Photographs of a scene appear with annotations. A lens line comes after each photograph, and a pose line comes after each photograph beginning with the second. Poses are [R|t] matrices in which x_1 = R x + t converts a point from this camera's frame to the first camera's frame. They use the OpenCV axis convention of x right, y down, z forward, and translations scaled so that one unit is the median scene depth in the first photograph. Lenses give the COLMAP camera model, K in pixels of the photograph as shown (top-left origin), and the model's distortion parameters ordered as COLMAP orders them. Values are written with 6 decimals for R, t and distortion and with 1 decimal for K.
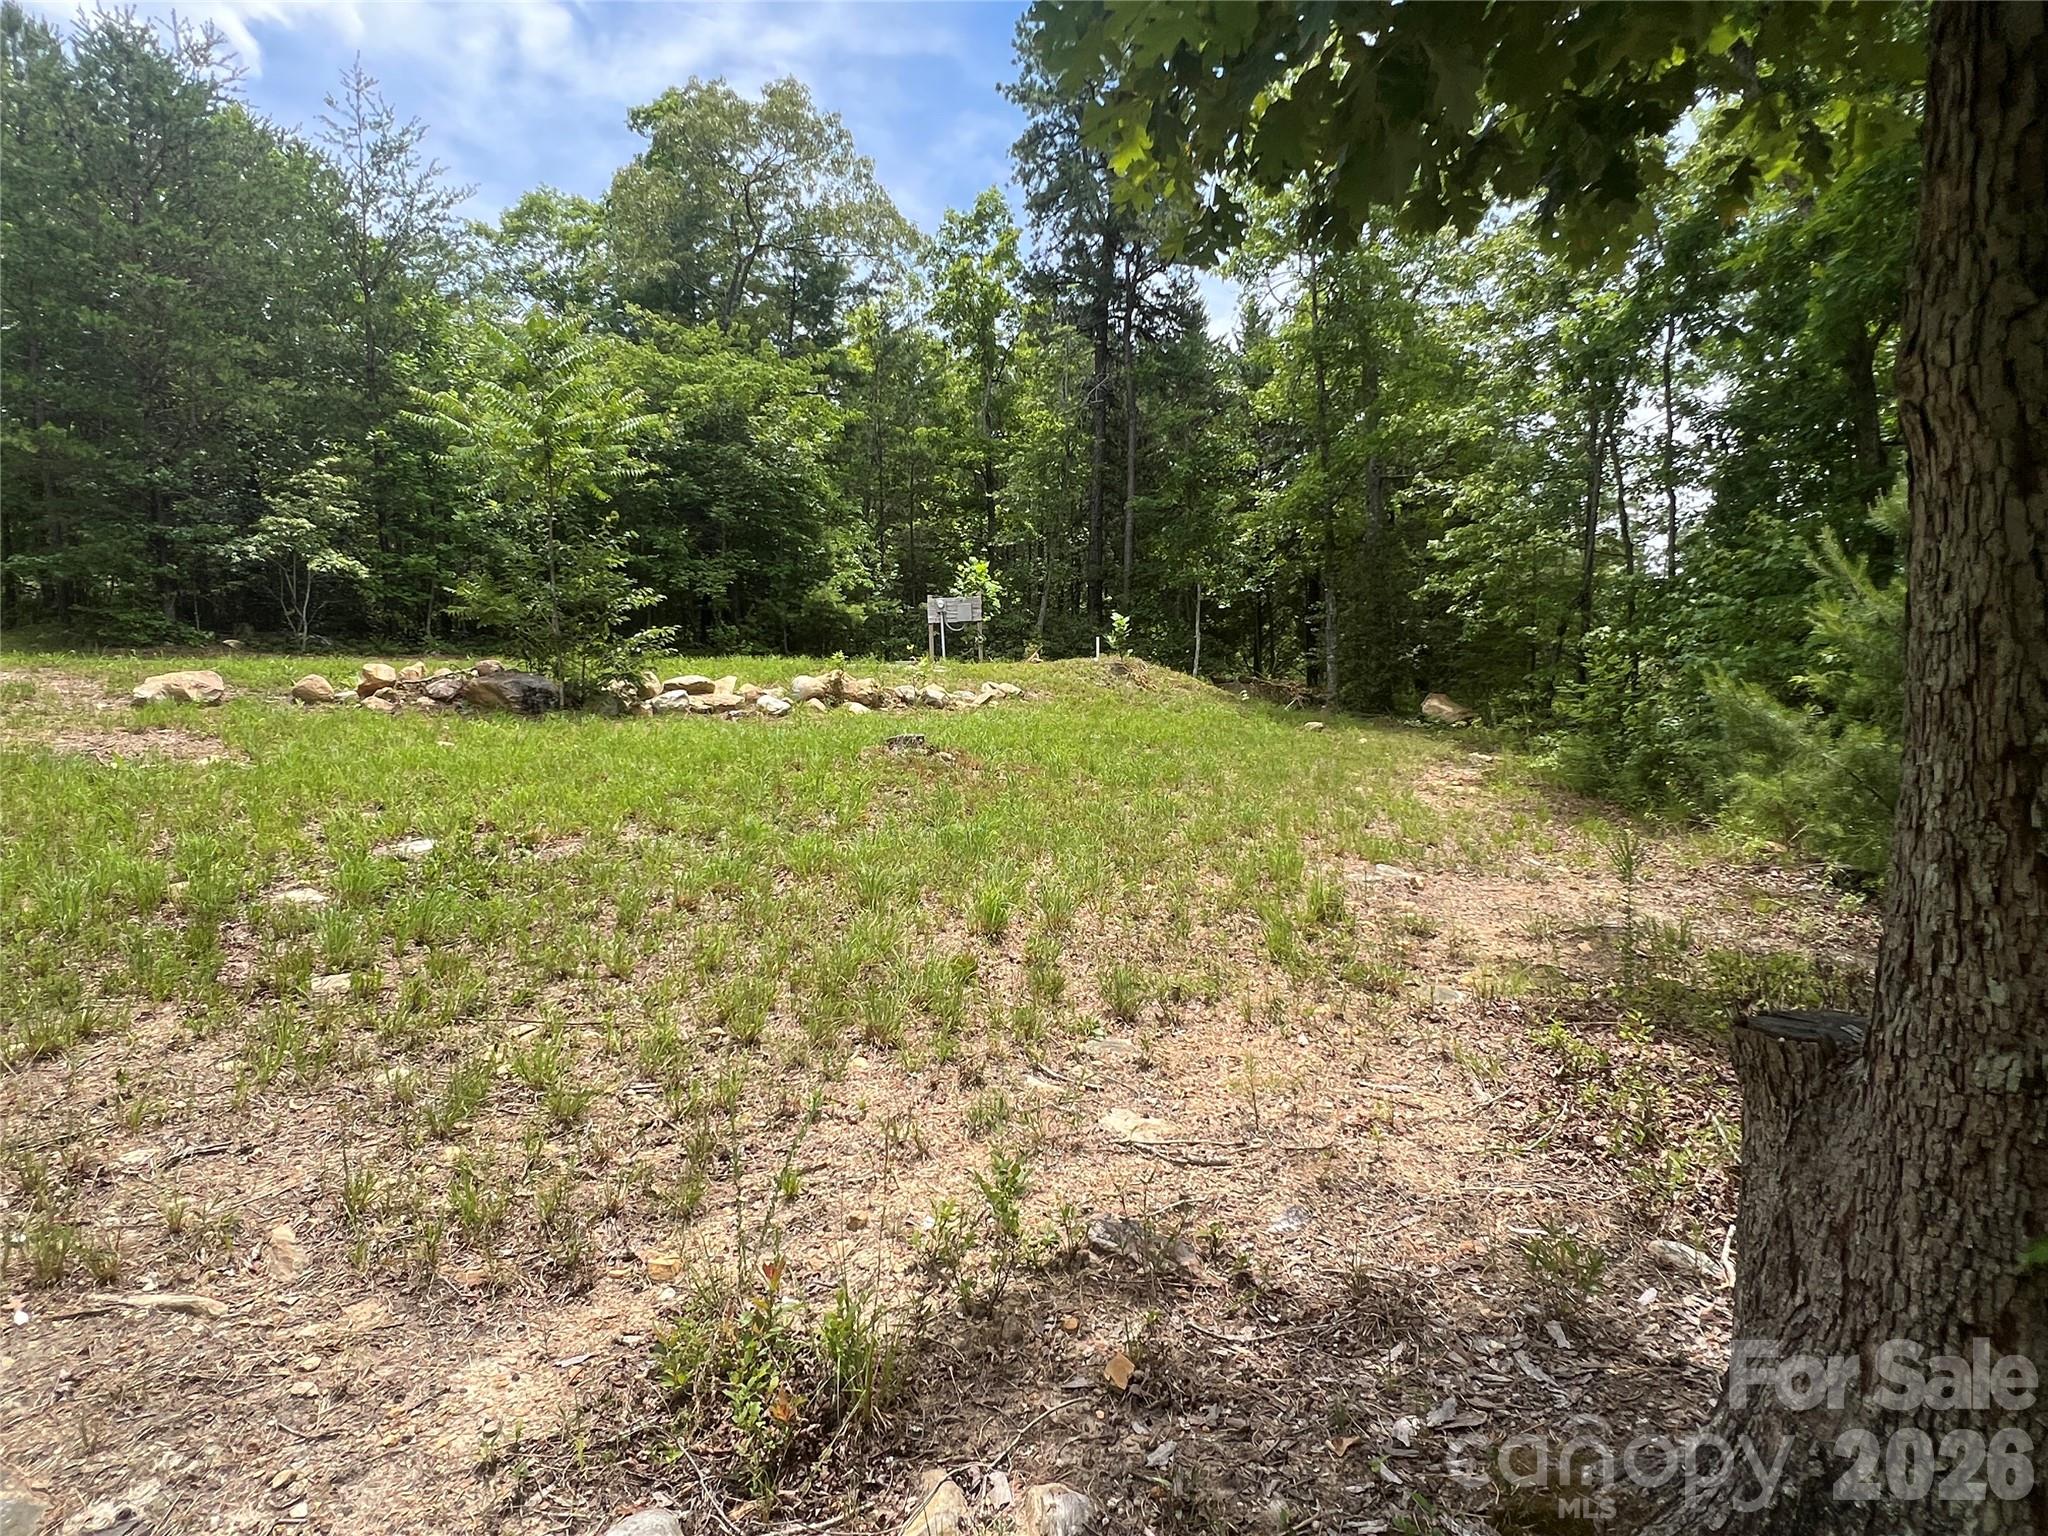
lens RADIAL K [[1151.9, 0, 1003.8], [0, 1151.9, 767.7], [0, 0, 1]] dist [-0.000572, -0.001334]
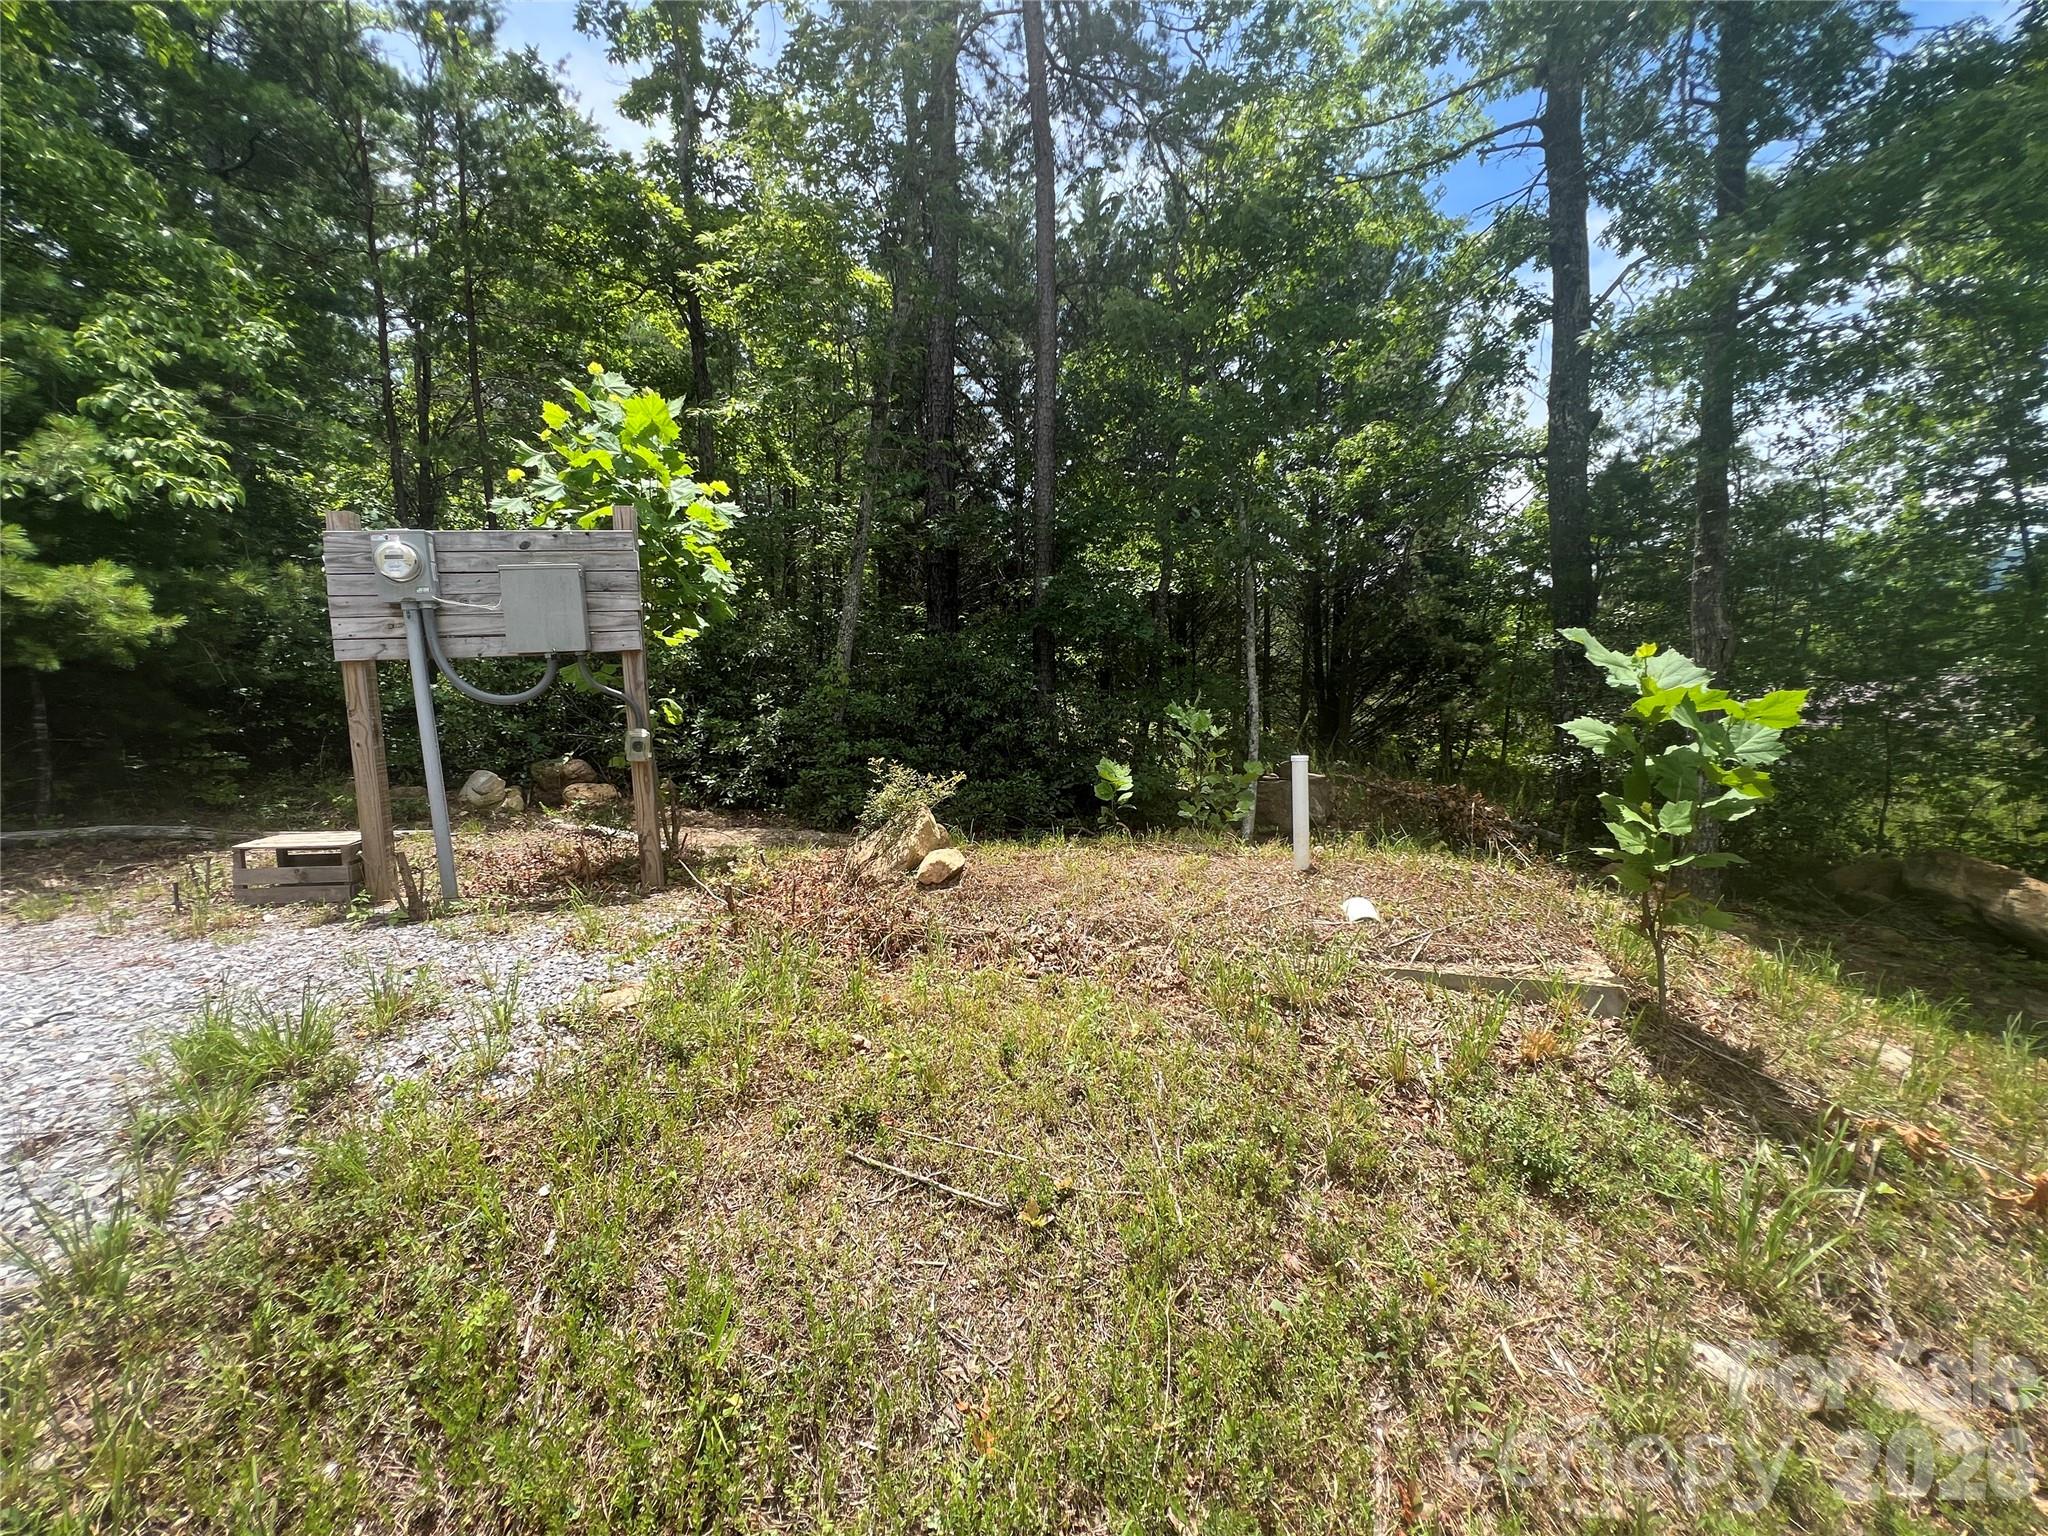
lens RADIAL K [[827.2, 0, 1017.6], [0, 827.2, 762.4], [0, 0, 1]] dist [-0.000467, 0.000141]
pose [[0.947579, -0.034772, 0.317623, -0.003753], [0.023164, 0.998921, 0.040251, -0.110267], [-0.318680, -0.030783, 0.947363, 0.823082]]
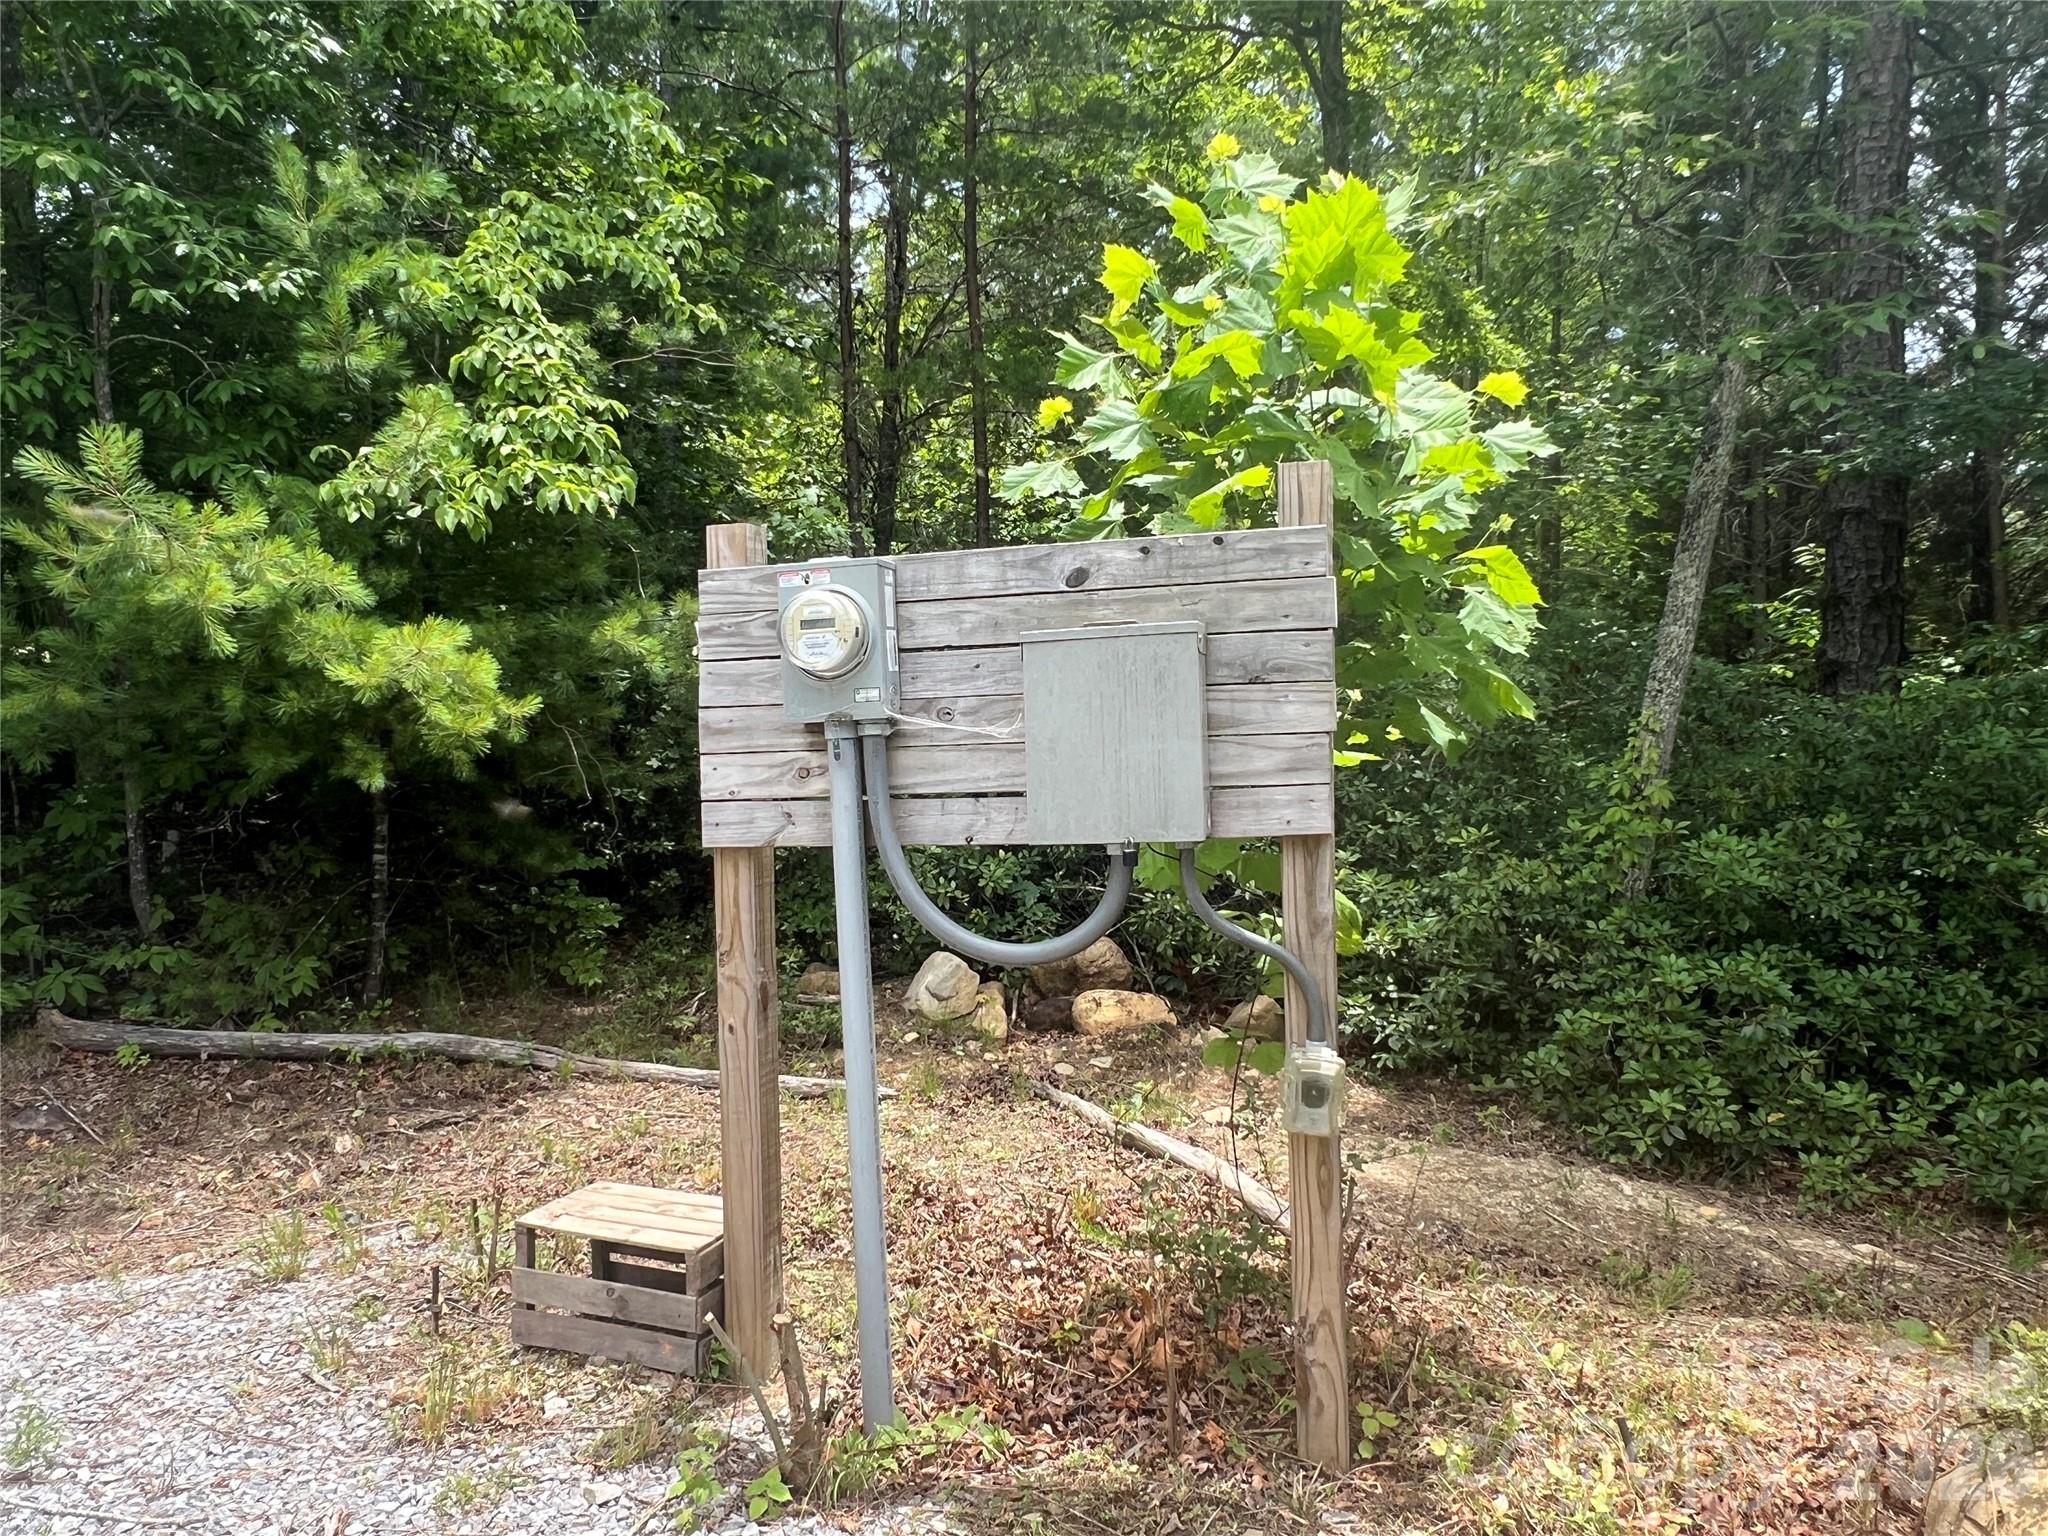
lens RADIAL K [[1492.8, 0, 1008.1], [0, 1492.8, 771.1], [0, 0, 1]] dist [0.007989, -0.000934]
pose [[0.979360, 0.009082, -0.201918, -0.020358], [-0.014204, 0.999613, -0.023934, -0.127001], [0.201622, 0.026308, 0.979110, 0.880231]]
